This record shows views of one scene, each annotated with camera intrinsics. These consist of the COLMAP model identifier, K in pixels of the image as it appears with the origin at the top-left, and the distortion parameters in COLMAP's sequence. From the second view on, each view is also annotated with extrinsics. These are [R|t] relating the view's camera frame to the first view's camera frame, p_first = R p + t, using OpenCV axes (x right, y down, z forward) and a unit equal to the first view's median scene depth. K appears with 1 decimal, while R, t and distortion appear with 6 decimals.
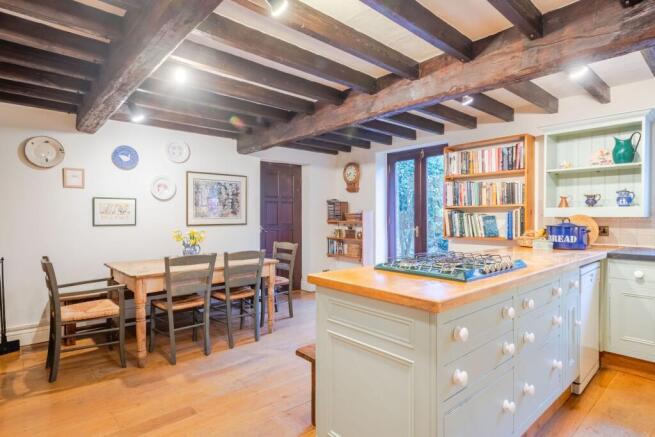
lens RADIAL K [[360.4, 0, 328.7], [0, 360.4, 218.3], [0, 0, 1]] dist [-0.008841, -0.002826]
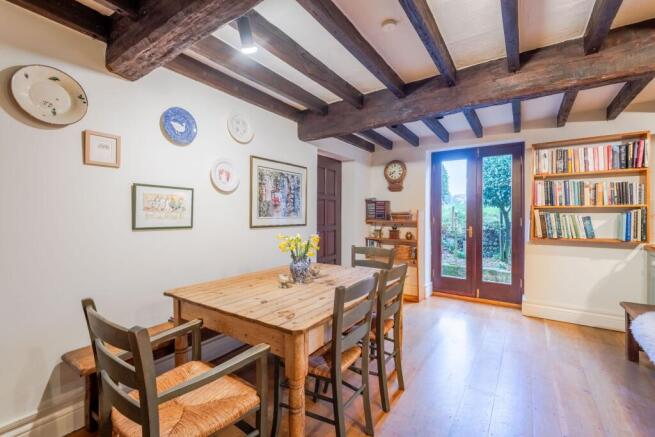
lens RADIAL K [[290.4, 0, 325.0], [0, 290.4, 216.6], [0, 0, 1]] dist [0.001765, -0.002096]
pose [[0.973695, 0.005174, 0.227798, -0.404889], [-0.004677, 0.999985, -0.002720, -0.001448], [-0.227809, 0.001583, 0.973705, 0.393053]]
